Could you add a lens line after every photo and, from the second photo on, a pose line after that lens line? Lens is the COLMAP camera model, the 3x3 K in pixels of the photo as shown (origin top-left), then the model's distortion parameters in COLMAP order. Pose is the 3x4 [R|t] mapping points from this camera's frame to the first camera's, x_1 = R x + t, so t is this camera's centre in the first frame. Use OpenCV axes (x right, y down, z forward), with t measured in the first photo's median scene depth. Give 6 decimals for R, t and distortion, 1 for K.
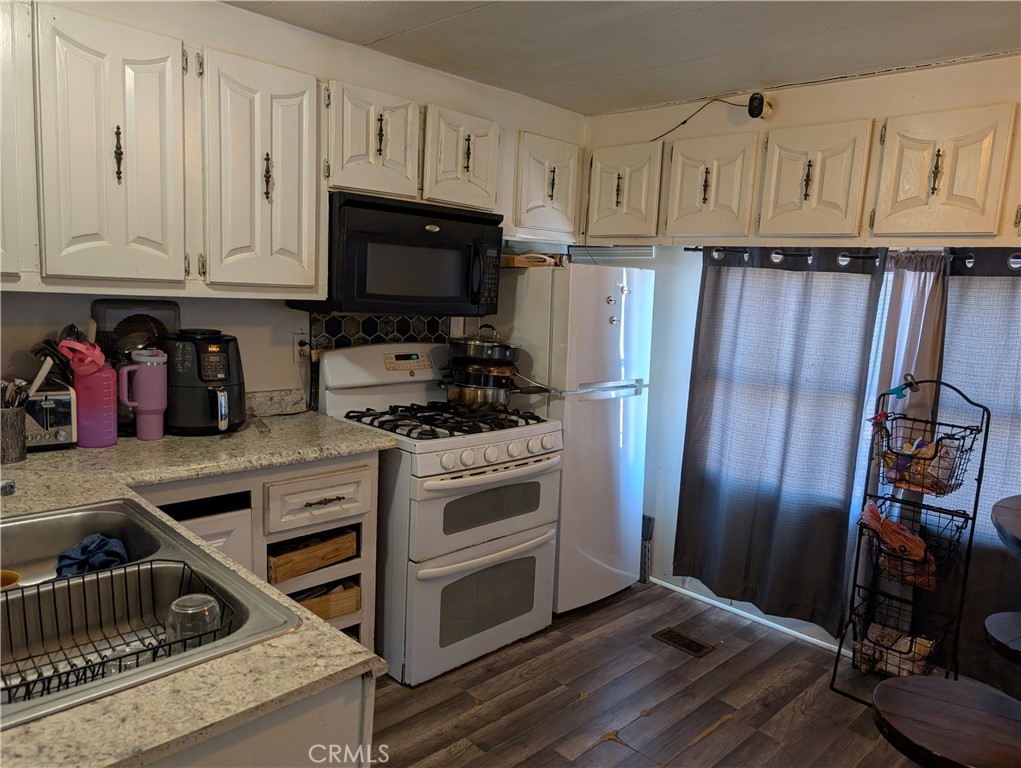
lens RADIAL K [[742.5, 0, 516.3], [0, 742.5, 389.2], [0, 0, 1]] dist [0.031785, -0.032719]
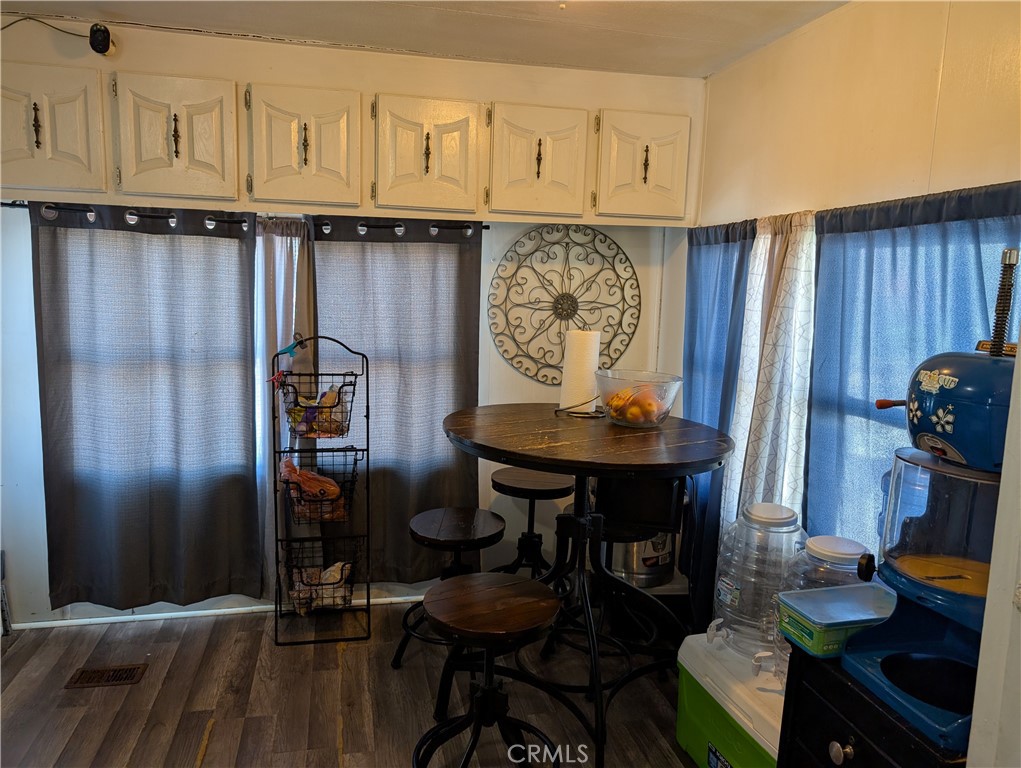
lens RADIAL K [[742.5, 0, 514.8], [0, 742.5, 383.2], [0, 0, 1]] dist [0.031785, -0.032719]
pose [[0.529934, -0.160068, 0.832795, -0.197646], [0.122528, 0.986173, 0.111579, -0.028095], [-0.839140, 0.042912, 0.542219, 0.150081]]
